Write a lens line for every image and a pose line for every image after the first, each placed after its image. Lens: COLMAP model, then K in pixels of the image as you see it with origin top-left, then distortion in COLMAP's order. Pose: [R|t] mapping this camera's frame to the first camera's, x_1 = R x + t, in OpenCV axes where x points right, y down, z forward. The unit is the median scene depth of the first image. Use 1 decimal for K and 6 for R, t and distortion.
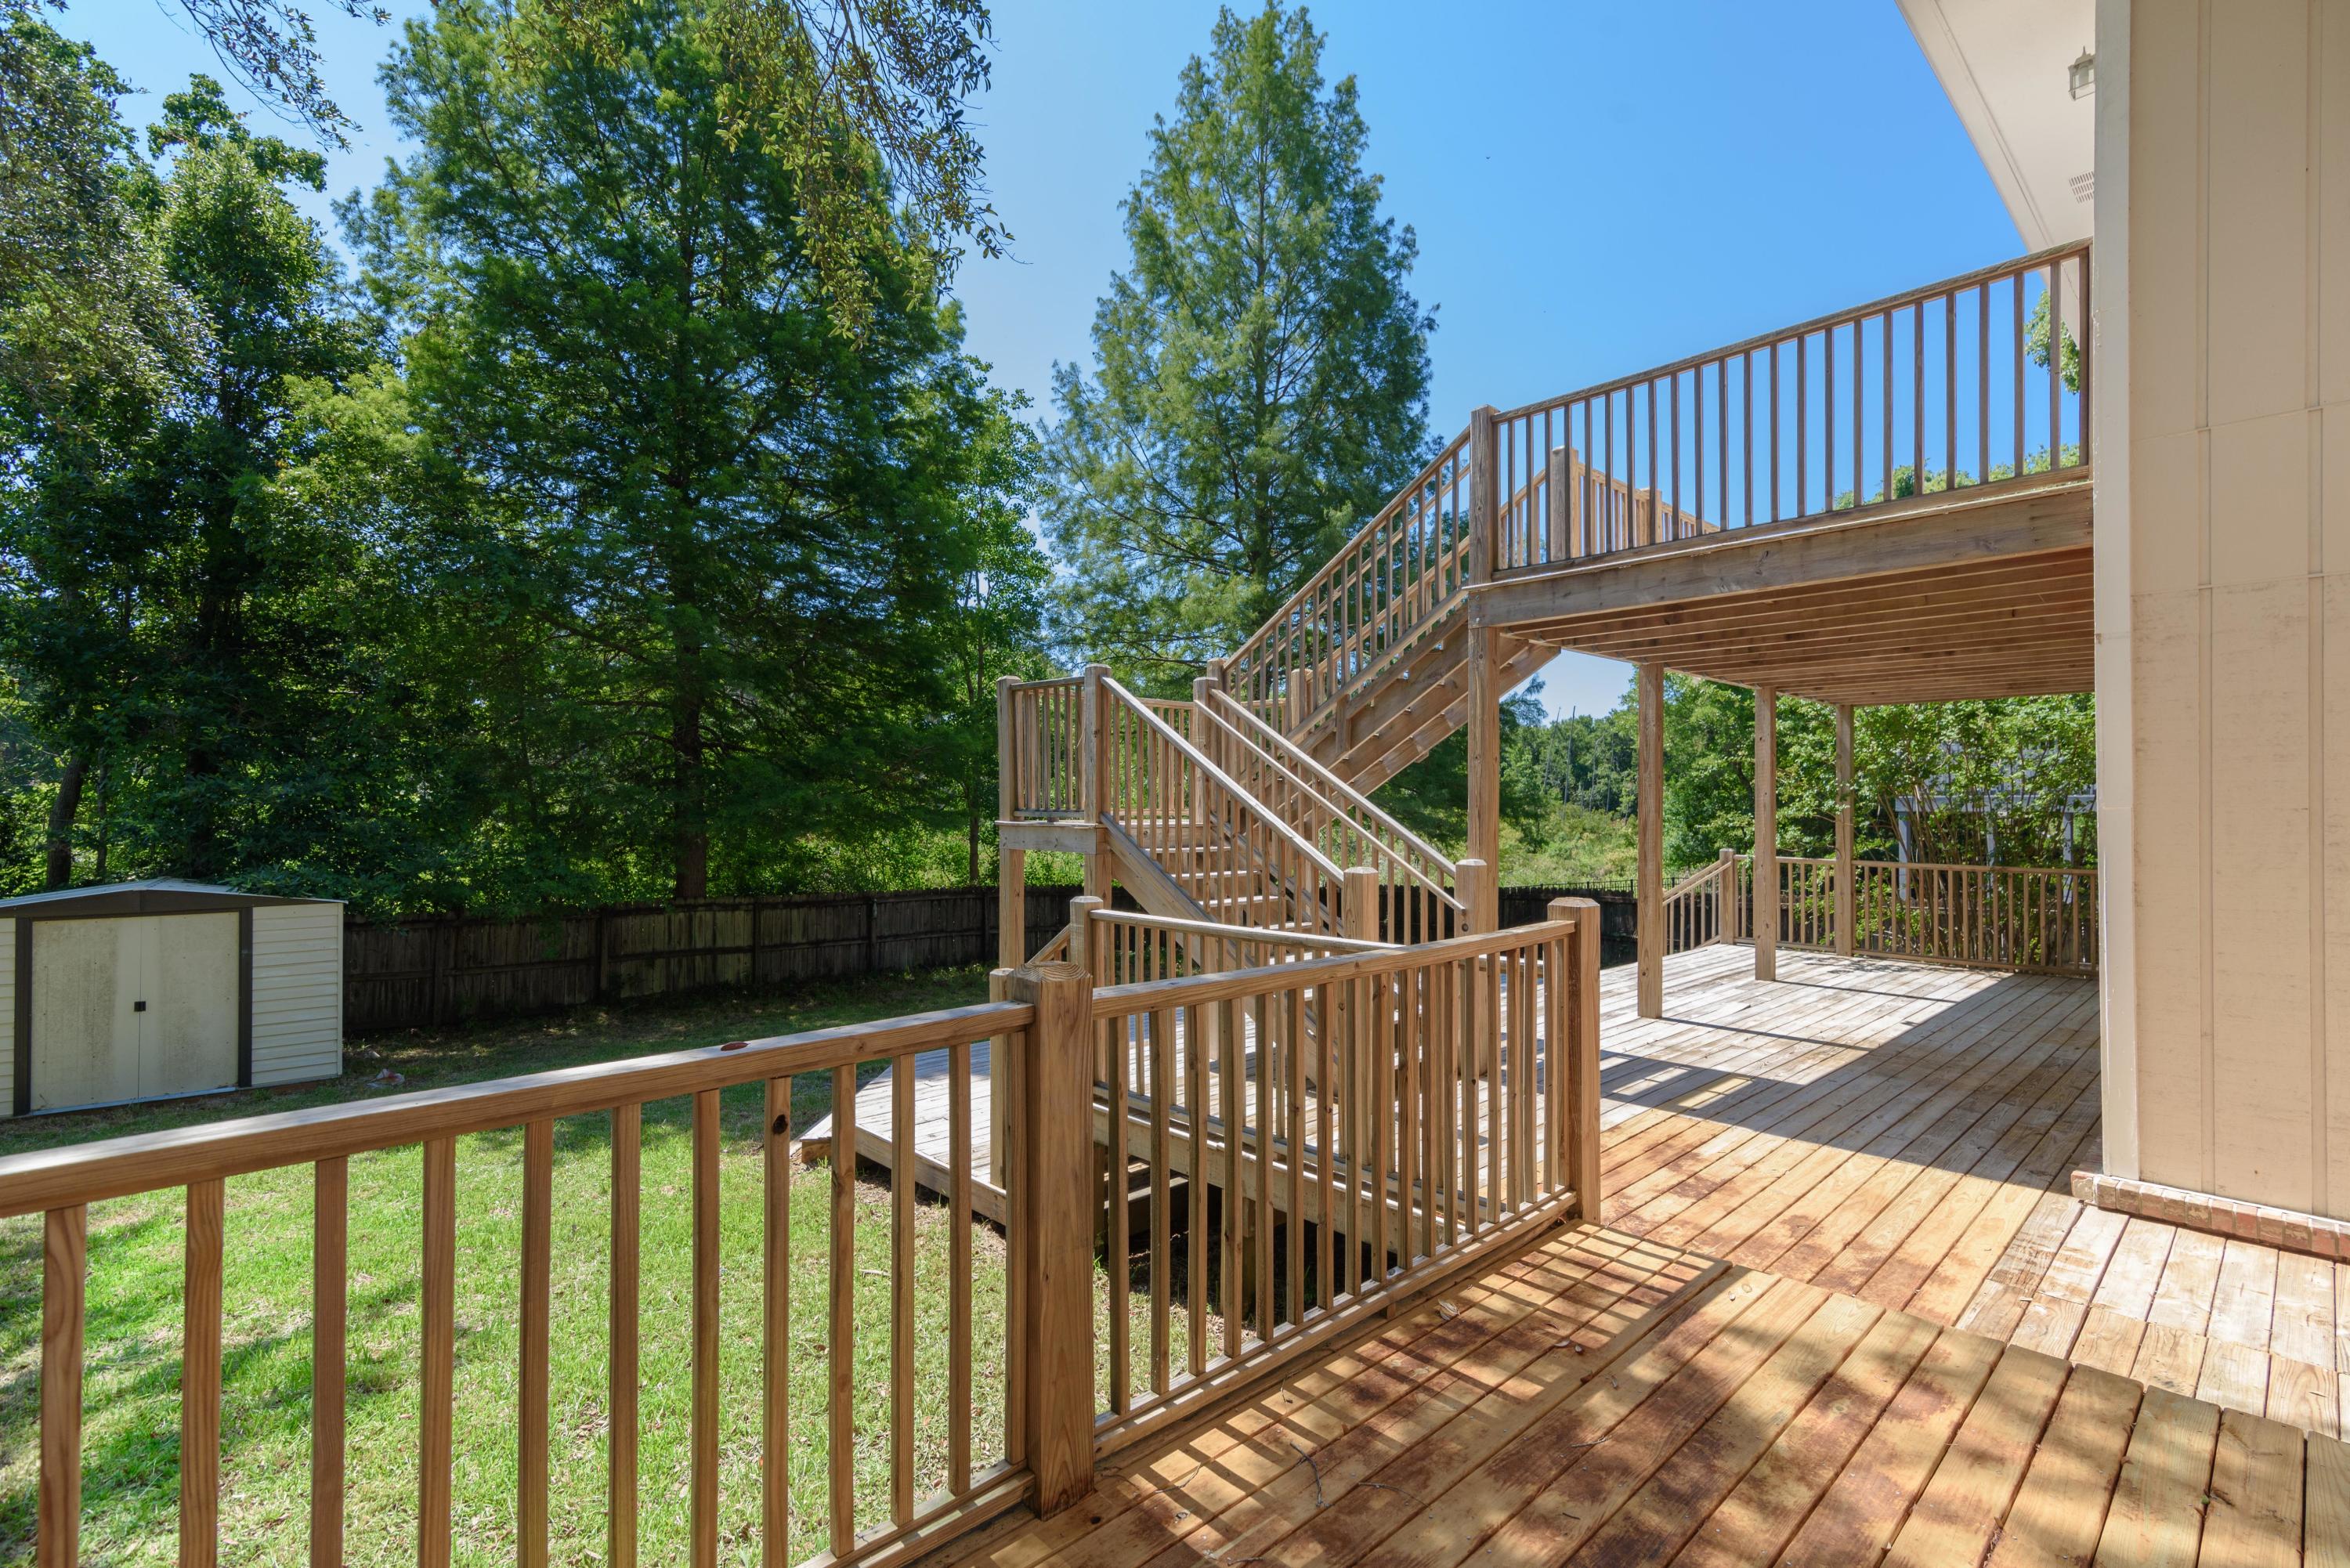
lens RADIAL K [[1093.5, 0, 1183.9], [0, 1093.5, 789.9], [0, 0, 1]] dist [0.000838, 0.000060]
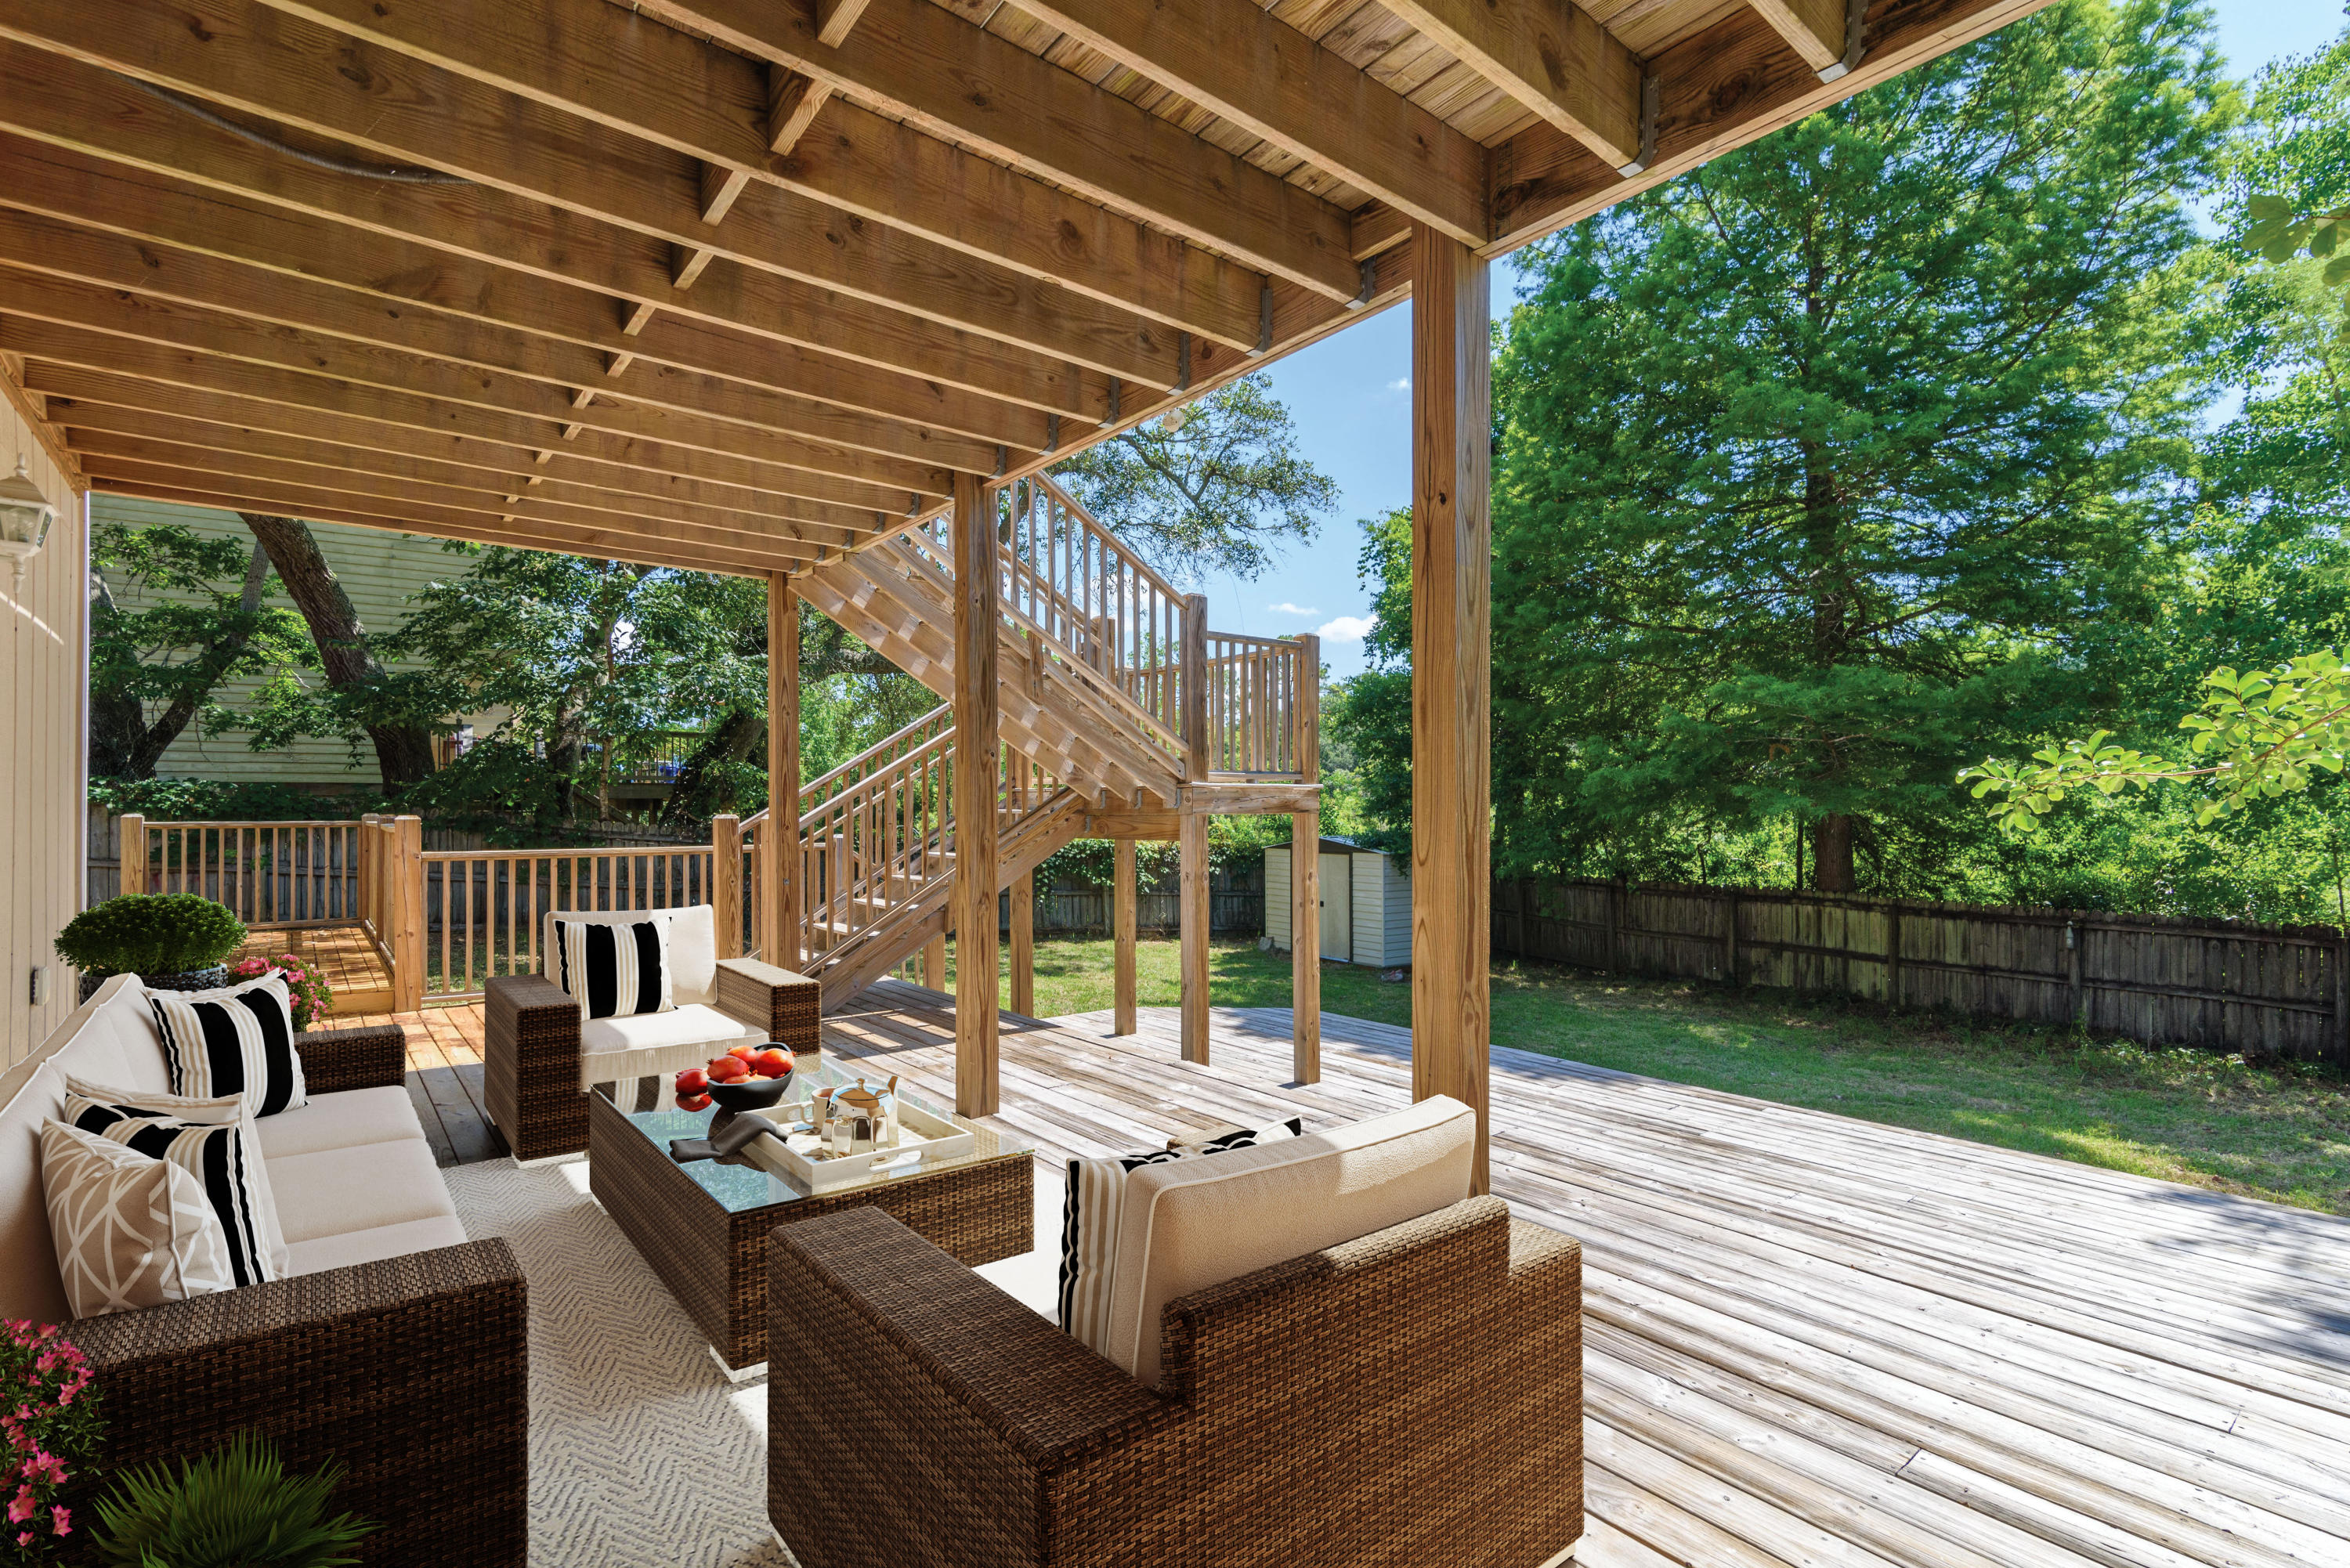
lens RADIAL K [[1093.5, 0, 1183.9], [0, 1093.5, 789.9], [0, 0, 1]] dist [0.000838, 0.000060]
pose [[-0.078772, -0.003024, -0.996888, 0.407403], [0.016937, 0.999847, -0.004371, 0.010114], [0.996749, -0.017229, -0.078709, 0.468761]]
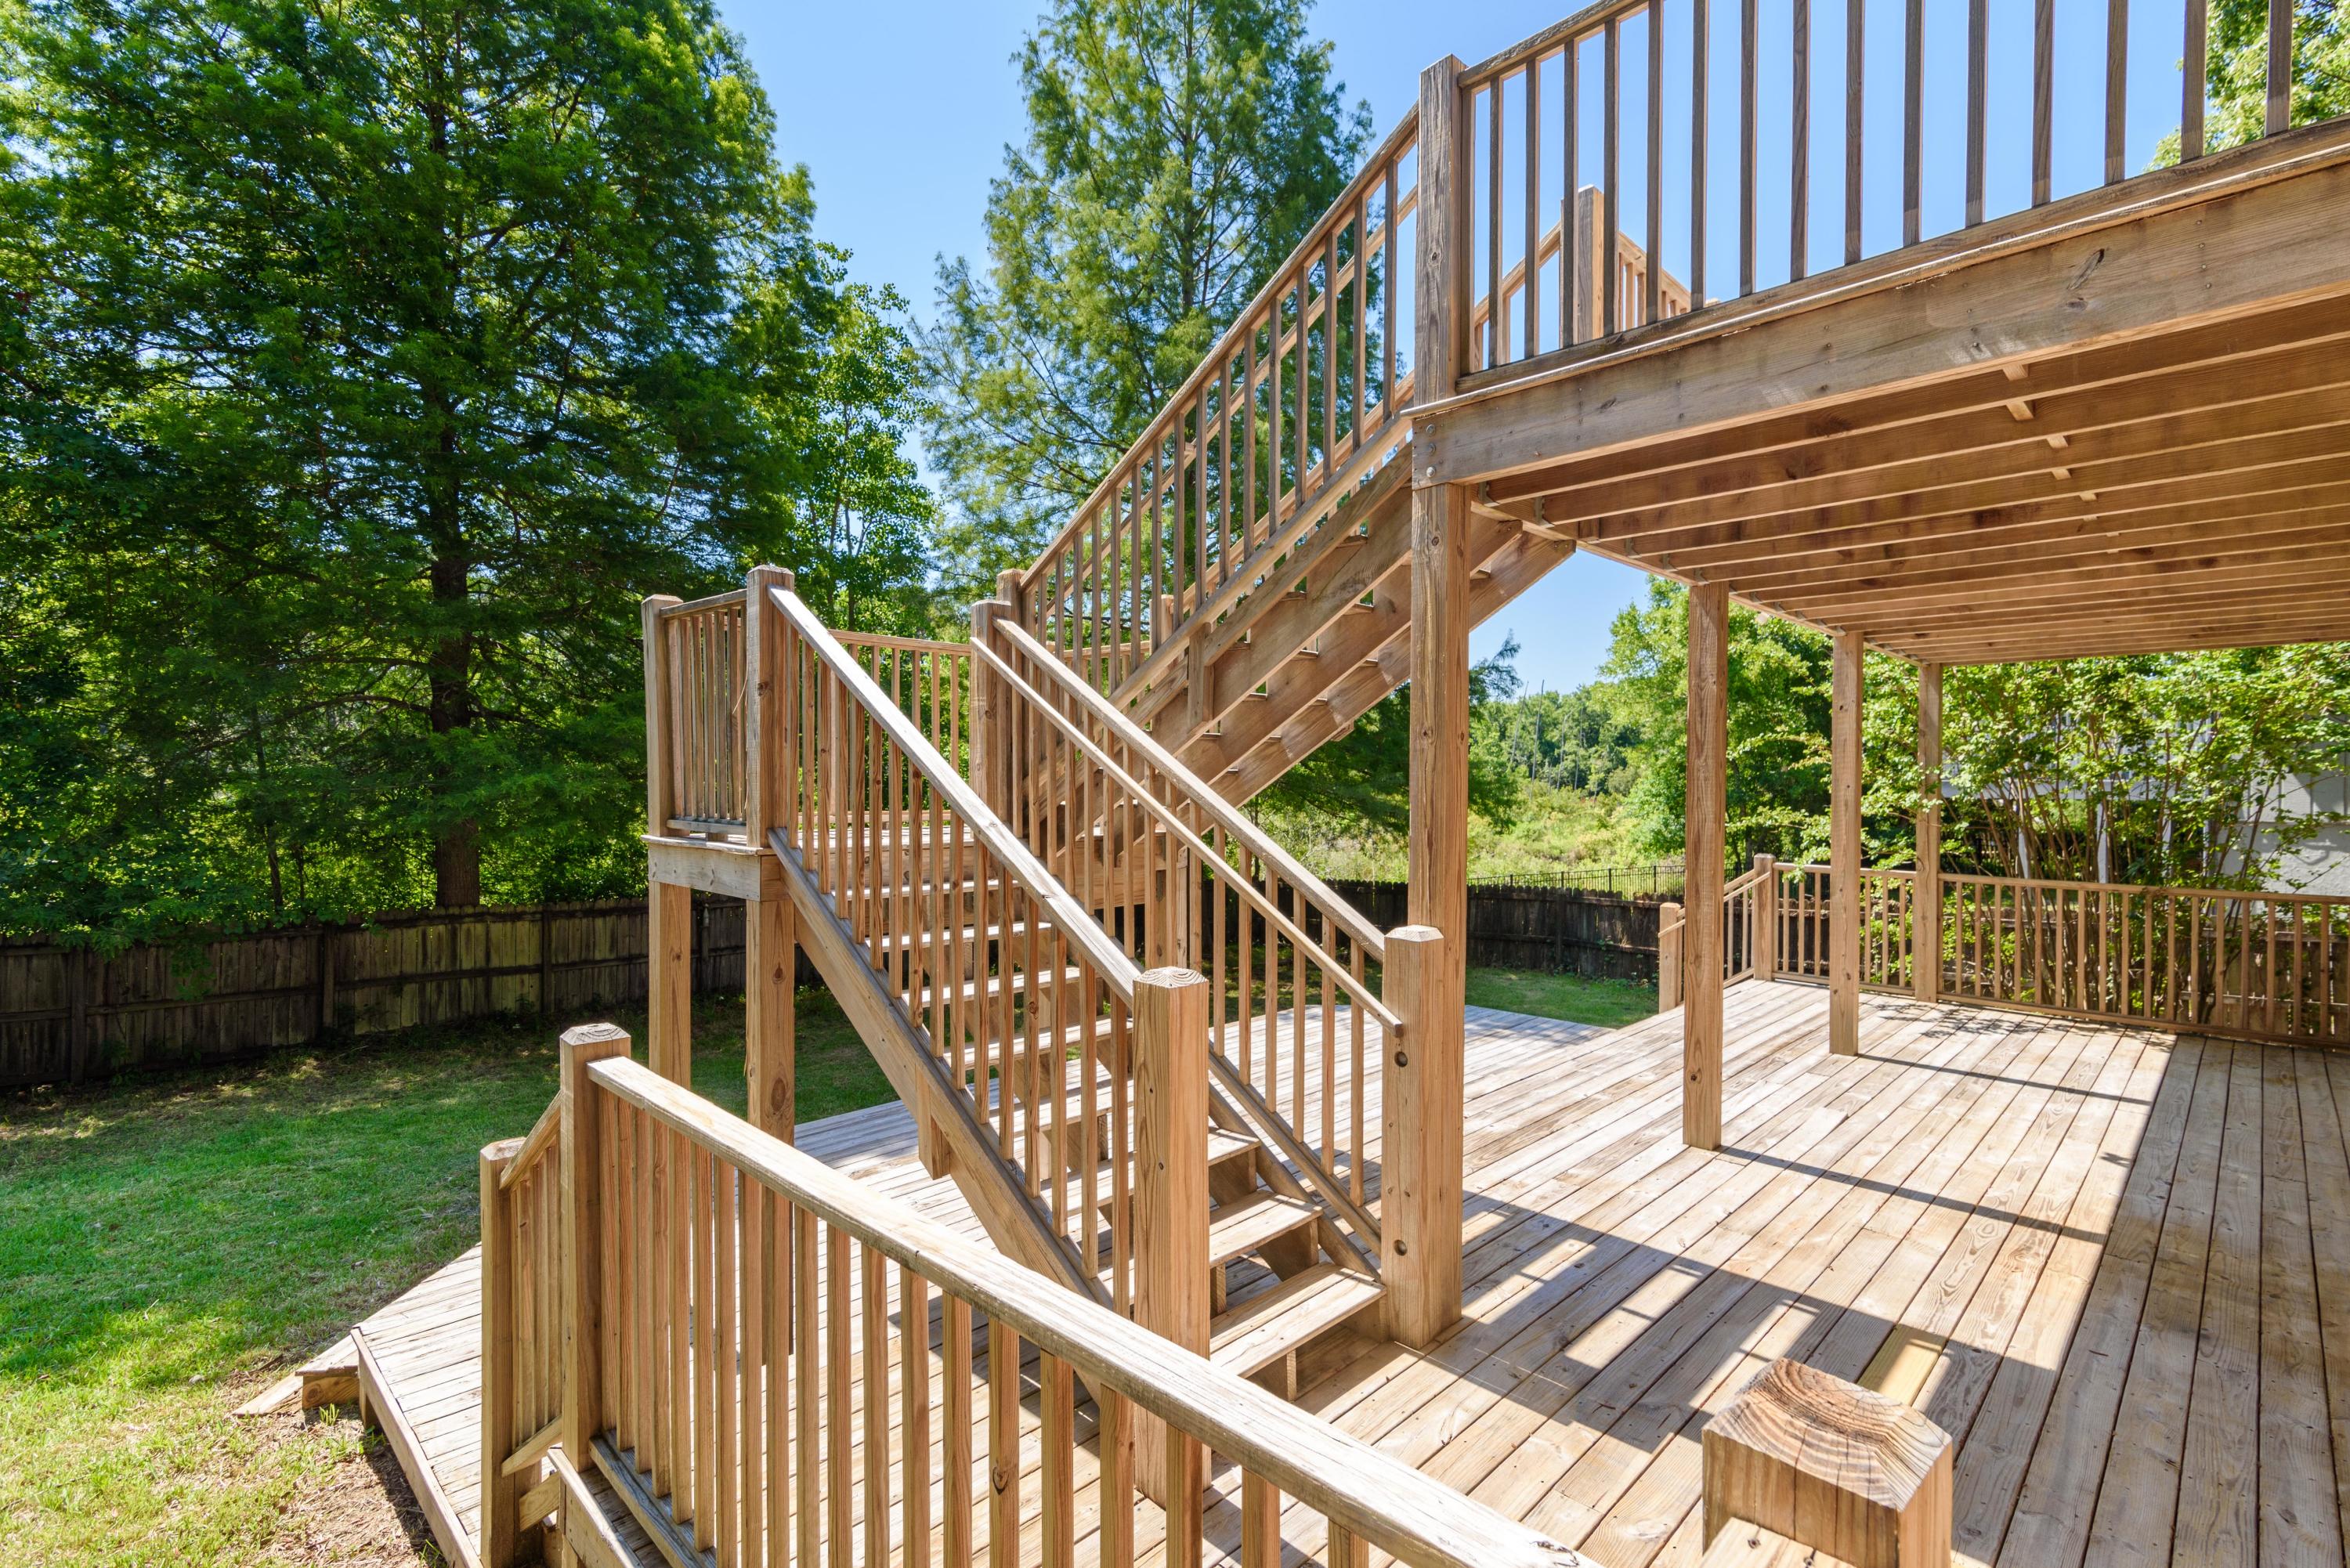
lens RADIAL K [[1084.6, 0, 1175.0], [0, 1084.6, 784.0], [0, 0, 1]] dist [0.002719, 0.000071]
pose [[0.999808, 0.002426, 0.019458, 0.048740], [-0.002773, 0.999837, 0.017820, -0.005018], [-0.019412, -0.017870, 0.999652, 0.170710]]
